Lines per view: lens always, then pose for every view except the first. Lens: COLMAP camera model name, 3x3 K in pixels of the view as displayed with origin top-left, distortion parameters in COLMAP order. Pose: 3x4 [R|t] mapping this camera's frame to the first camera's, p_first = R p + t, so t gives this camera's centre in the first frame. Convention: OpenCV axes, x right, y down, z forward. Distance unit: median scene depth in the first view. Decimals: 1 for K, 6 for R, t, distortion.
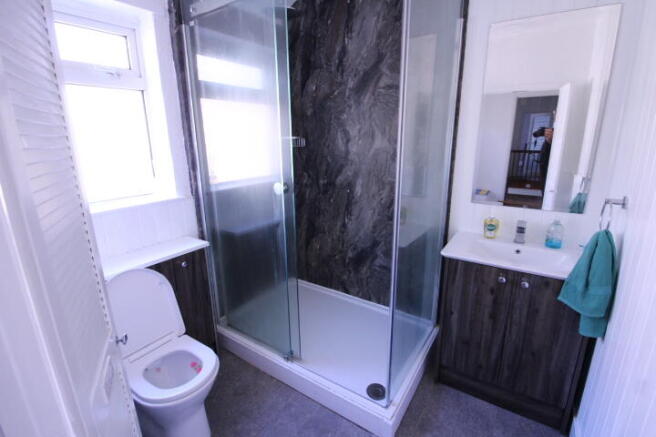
lens RADIAL K [[305.1, 0, 328.0], [0, 305.1, 218.5], [0, 0, 1]] dist [-0.003593, -0.000624]
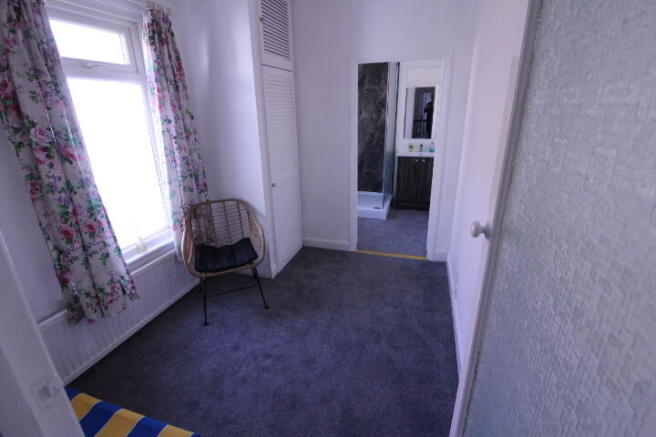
lens RADIAL K [[305.1, 0, 328.0], [0, 305.1, 218.5], [0, 0, 1]] dist [-0.003593, -0.000624]
pose [[0.962045, -0.122765, 0.243718, -0.870579], [0.105277, 0.990925, 0.083578, 0.343565], [-0.251767, -0.054748, 0.966238, -1.394746]]
